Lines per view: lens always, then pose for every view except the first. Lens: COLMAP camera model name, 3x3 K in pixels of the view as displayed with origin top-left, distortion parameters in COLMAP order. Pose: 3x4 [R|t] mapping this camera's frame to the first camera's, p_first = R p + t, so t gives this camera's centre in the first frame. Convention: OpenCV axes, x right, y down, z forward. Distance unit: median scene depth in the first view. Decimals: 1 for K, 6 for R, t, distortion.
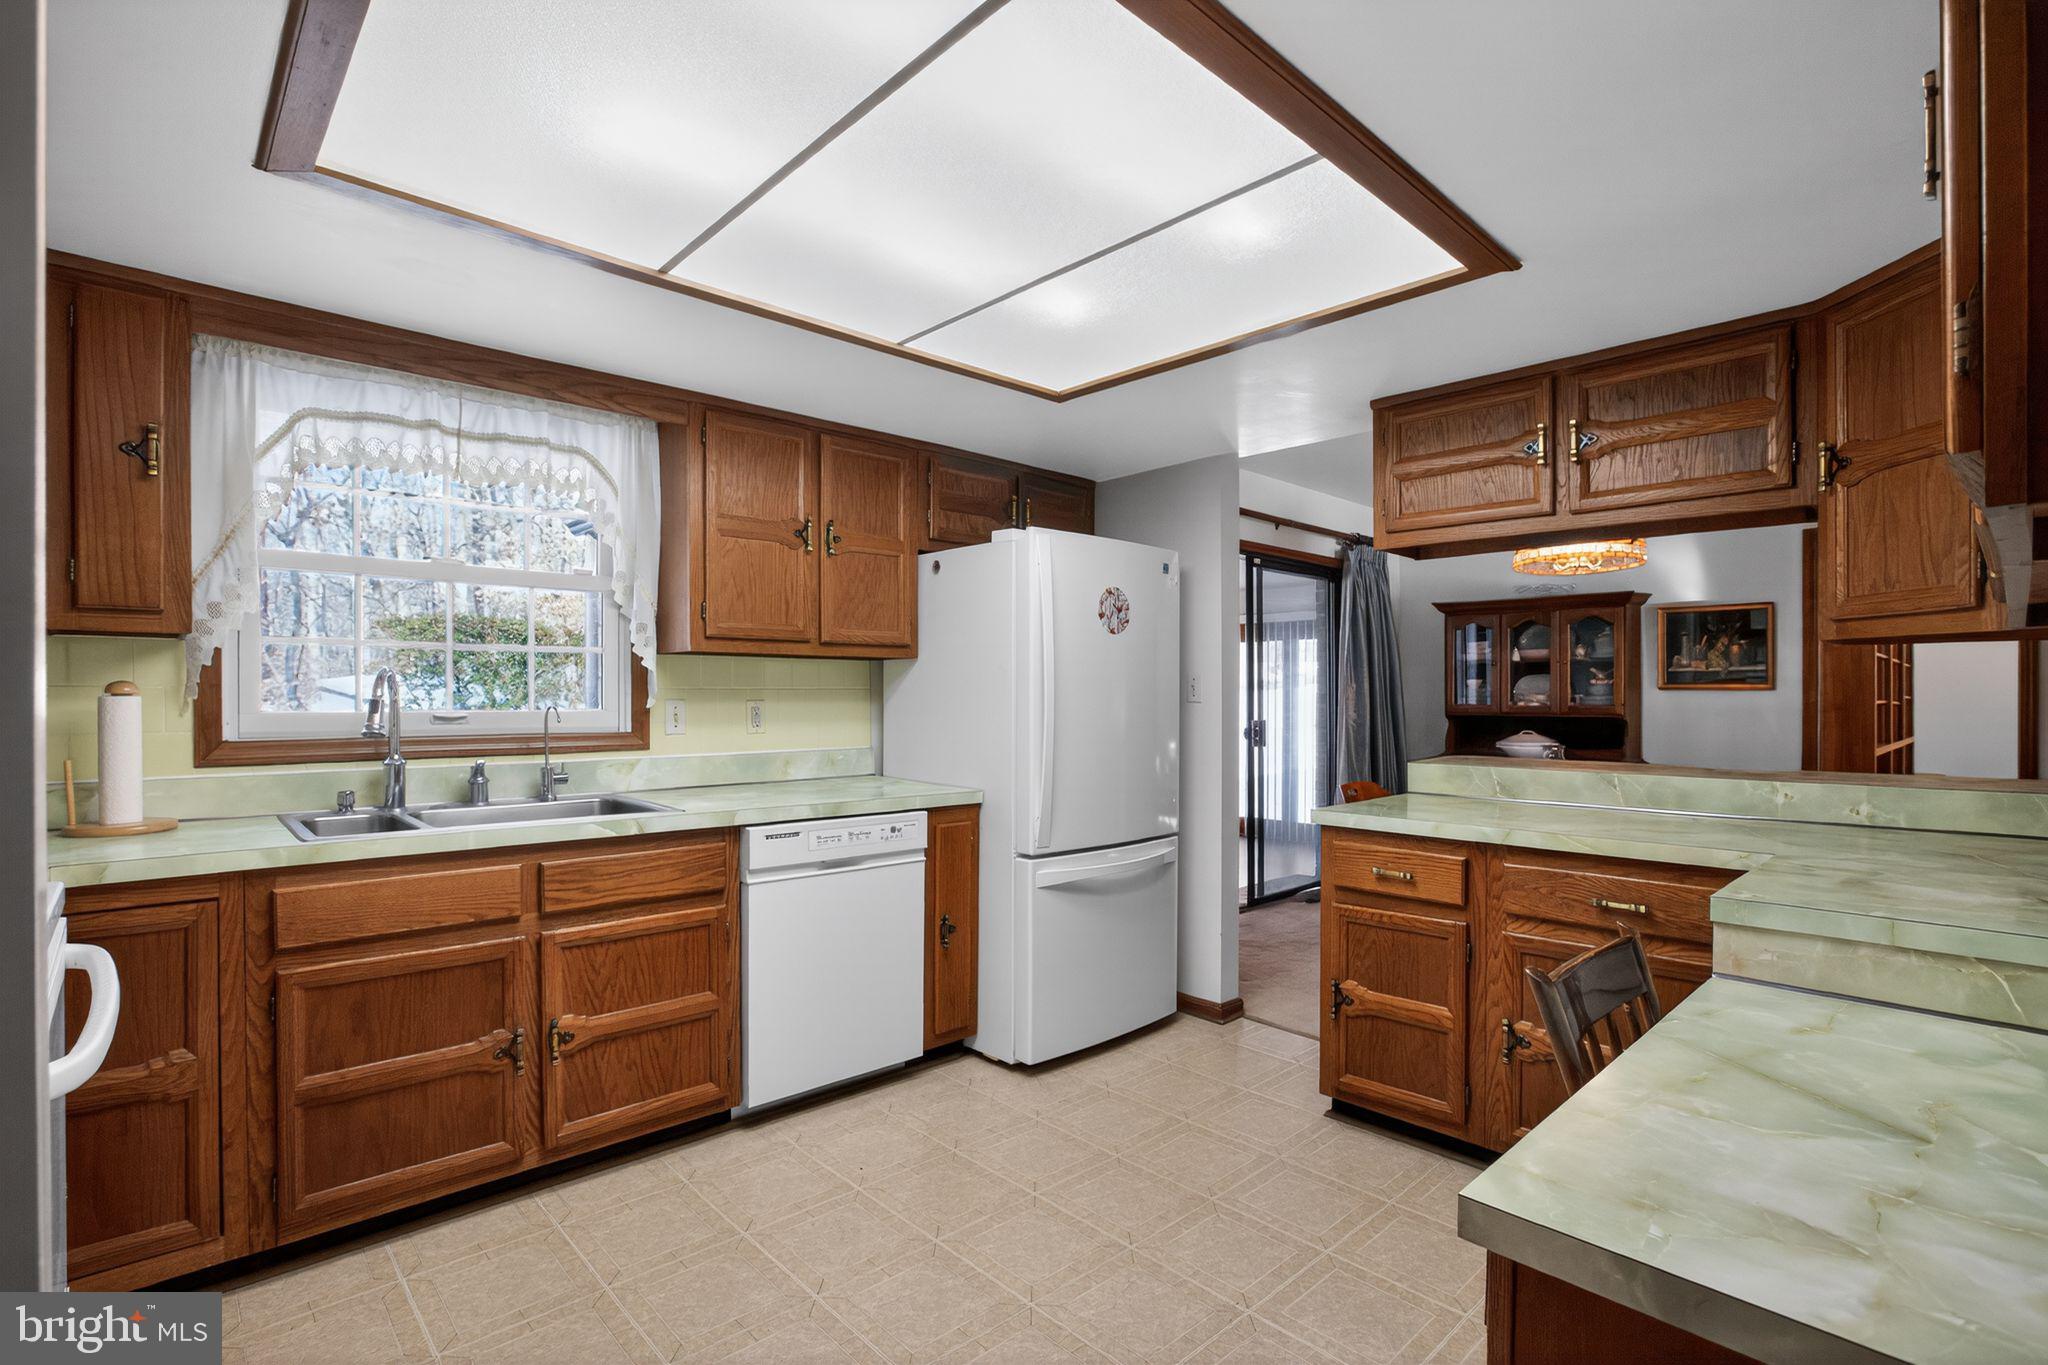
lens RADIAL K [[948.4, 0, 1019.2], [0, 948.4, 688.0], [0, 0, 1]] dist [-0.023014, 0.001542]
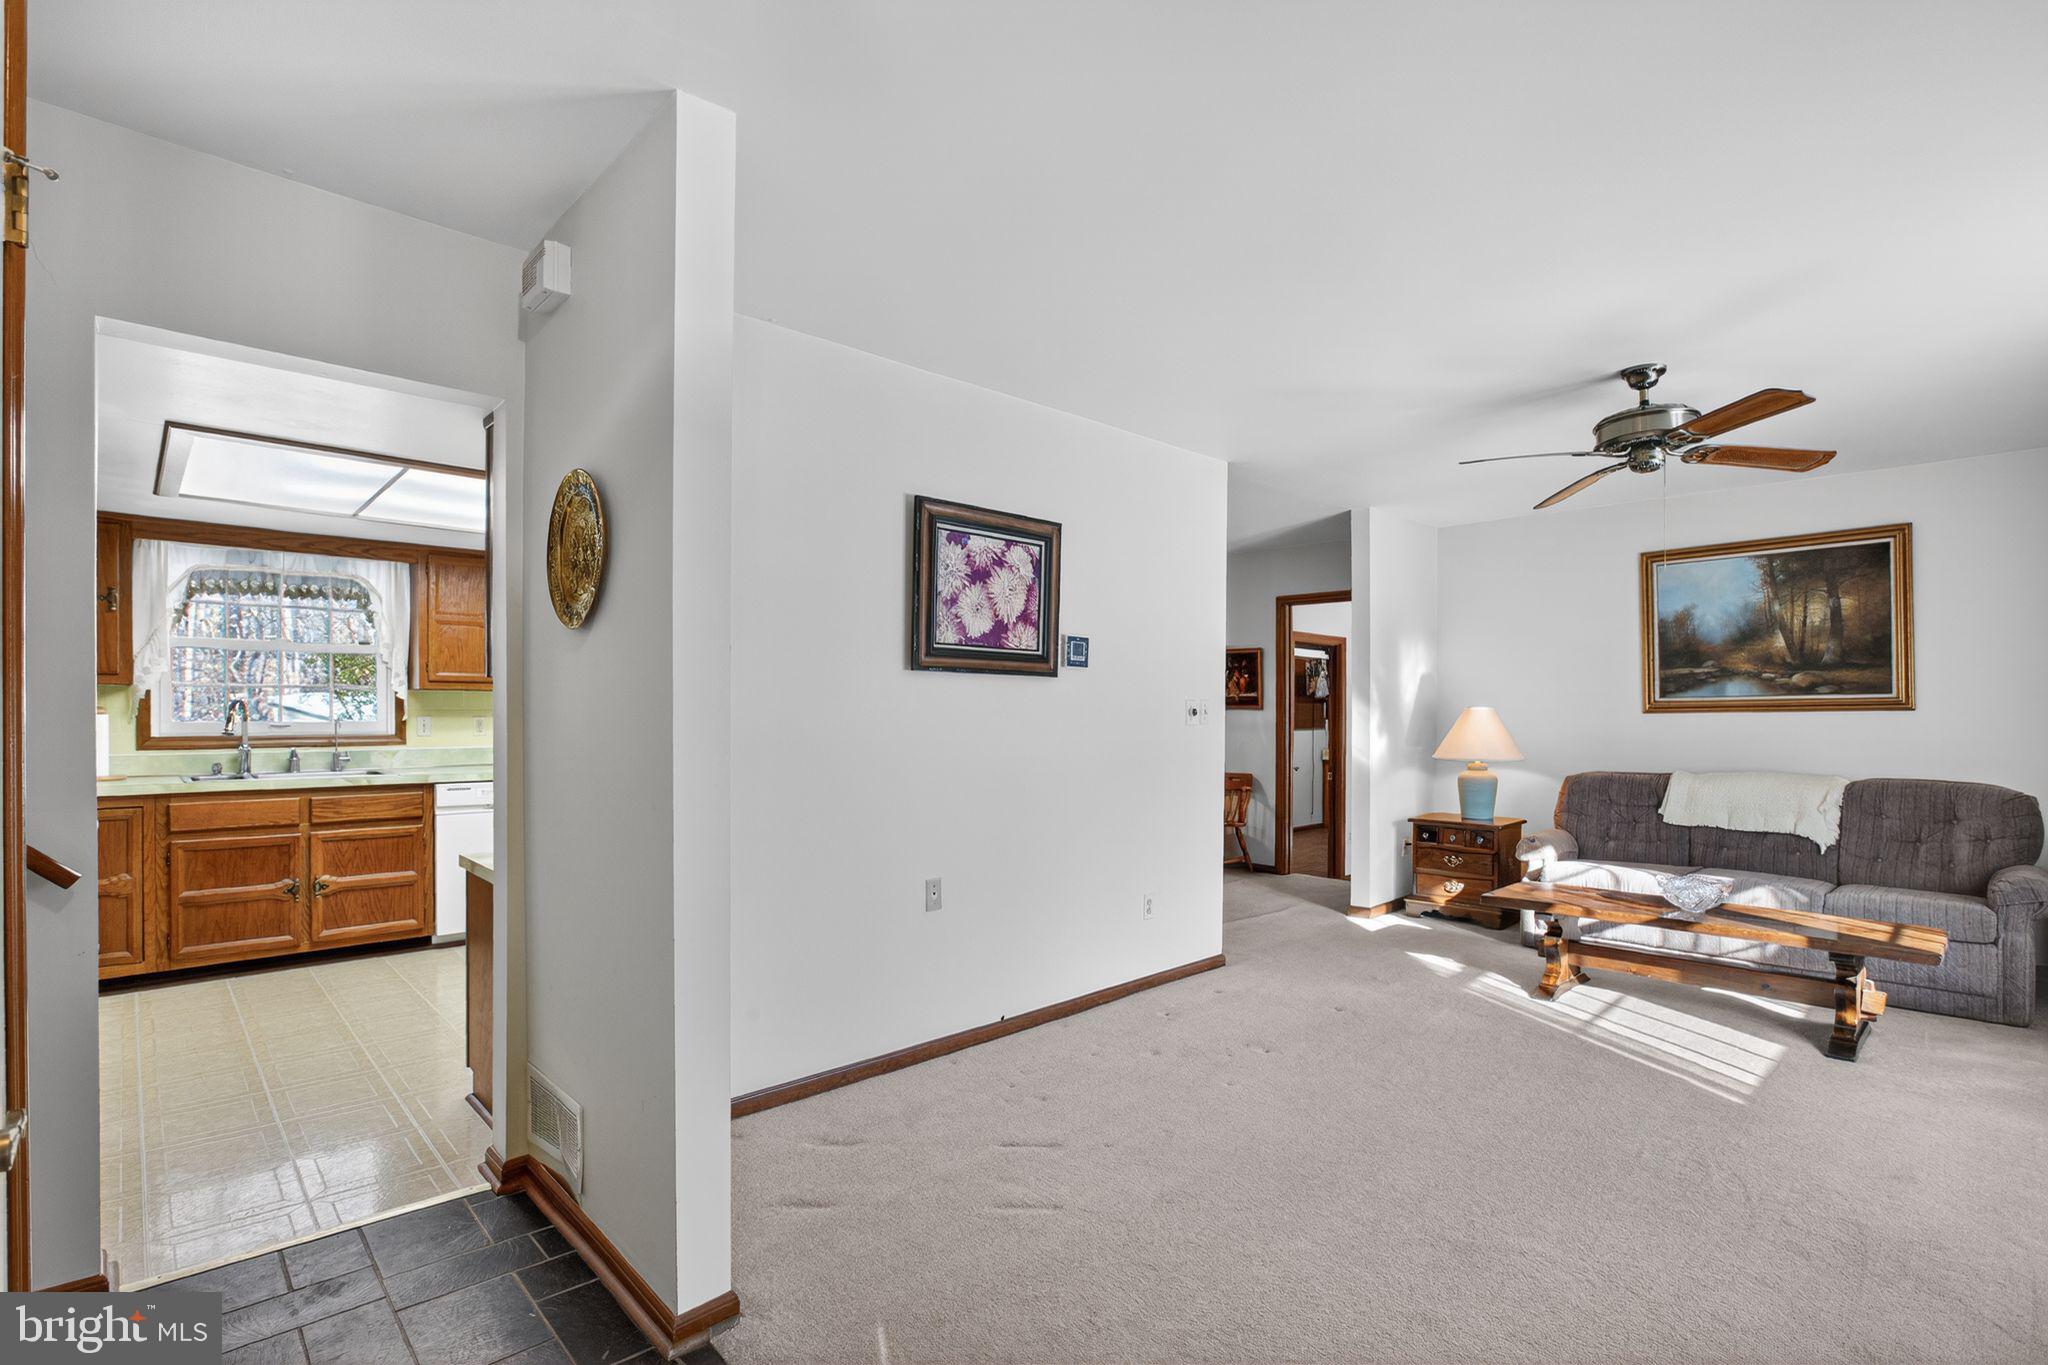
lens RADIAL K [[948.4, 0, 1029.2], [0, 948.4, 704.4], [0, 0, 1]] dist [-0.023014, 0.001542]
pose [[0.999863, 0.001810, 0.016448, 0.957627], [-0.001856, 0.999994, 0.002779, -0.020656], [-0.016443, -0.002809, 0.999861, -0.982730]]
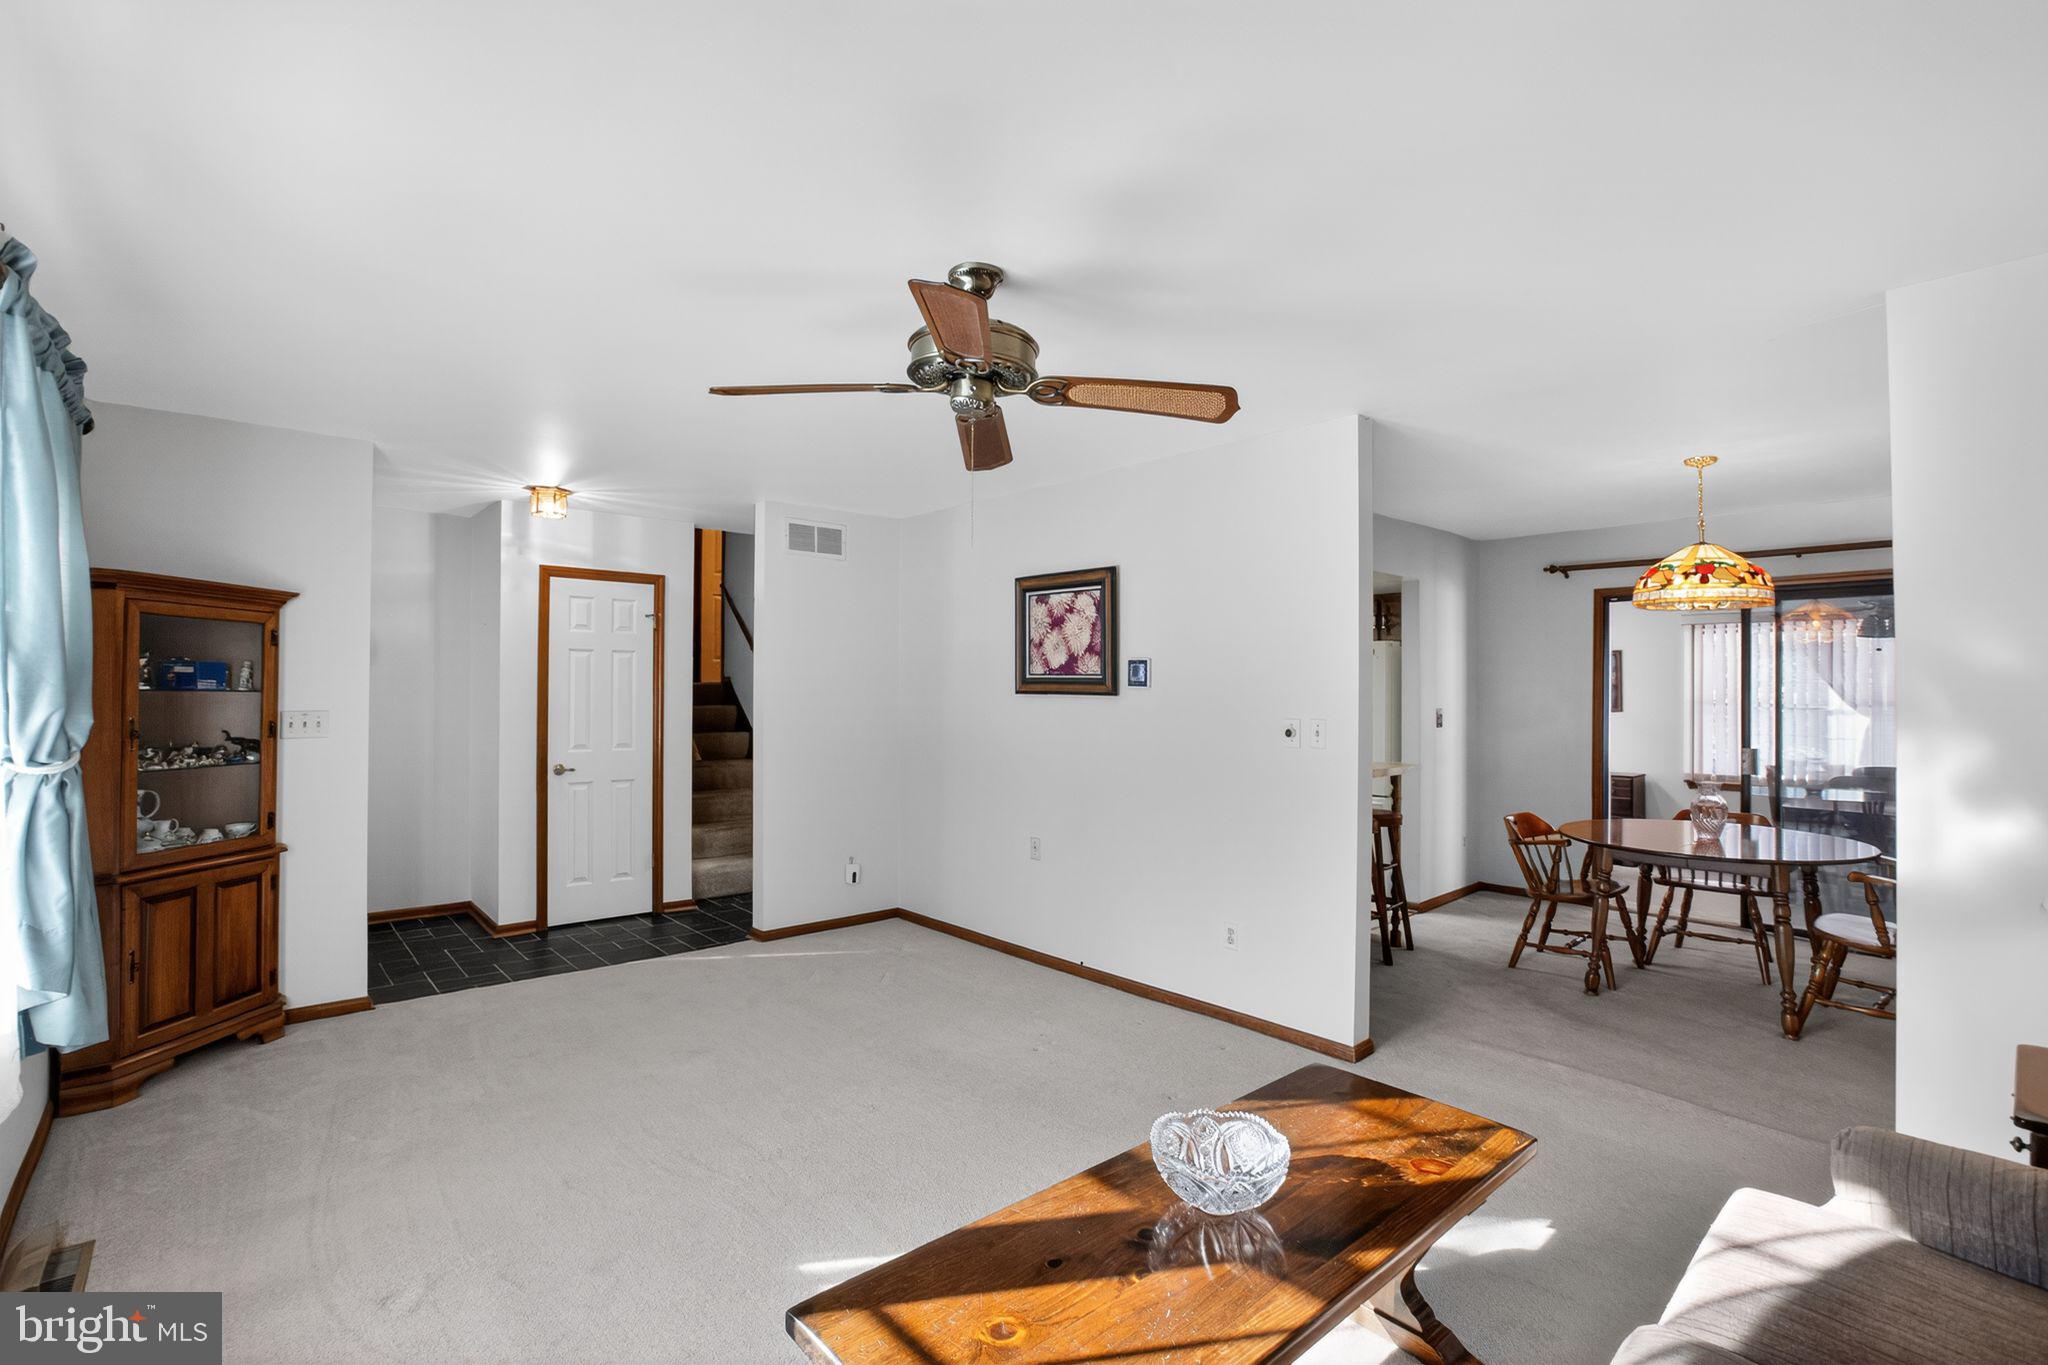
lens RADIAL K [[948.4, 0, 1024.6], [0, 948.4, 688.4], [0, 0, 1]] dist [-0.023014, 0.001542]
pose [[-0.012929, -0.001686, -0.999915, 3.010264], [0.003711, 0.999992, -0.001734, -0.077880], [0.999910, -0.003733, -0.012922, 0.527424]]
